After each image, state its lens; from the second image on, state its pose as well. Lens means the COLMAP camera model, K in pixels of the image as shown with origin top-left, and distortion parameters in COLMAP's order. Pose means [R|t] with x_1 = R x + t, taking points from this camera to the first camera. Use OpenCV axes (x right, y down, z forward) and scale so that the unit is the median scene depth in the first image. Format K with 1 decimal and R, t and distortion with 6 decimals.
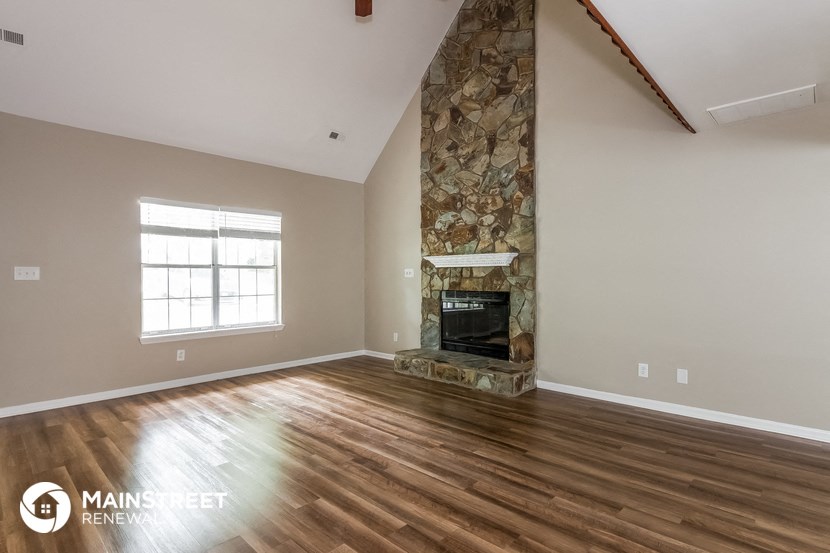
lens RADIAL K [[421.0, 0, 416.0], [0, 421.0, 276.6], [0, 0, 1]] dist [0.002143, 0.000594]
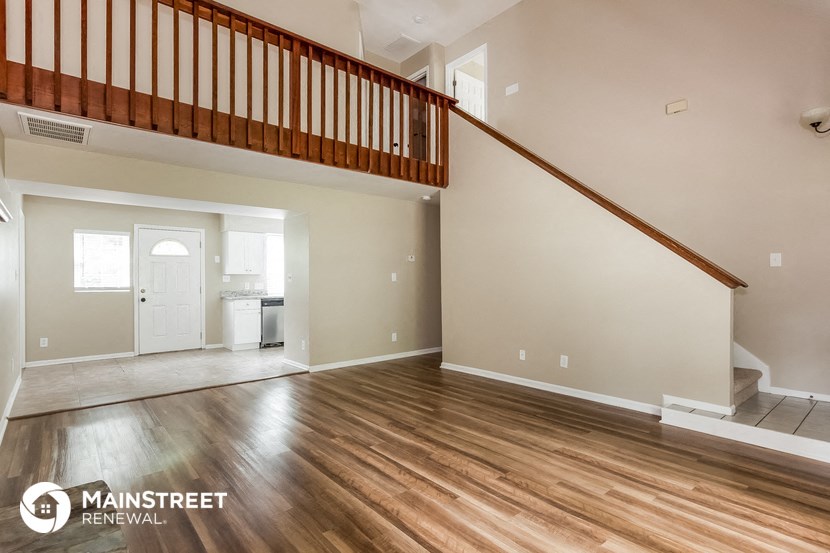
lens RADIAL K [[421.0, 0, 414.9], [0, 421.0, 280.0], [0, 0, 1]] dist [0.002143, 0.000594]
pose [[-0.993372, 0.009715, 0.114534, -0.234020], [0.010090, 0.999945, 0.002695, -0.001702], [-0.114501, 0.003832, -0.993416, 1.765451]]
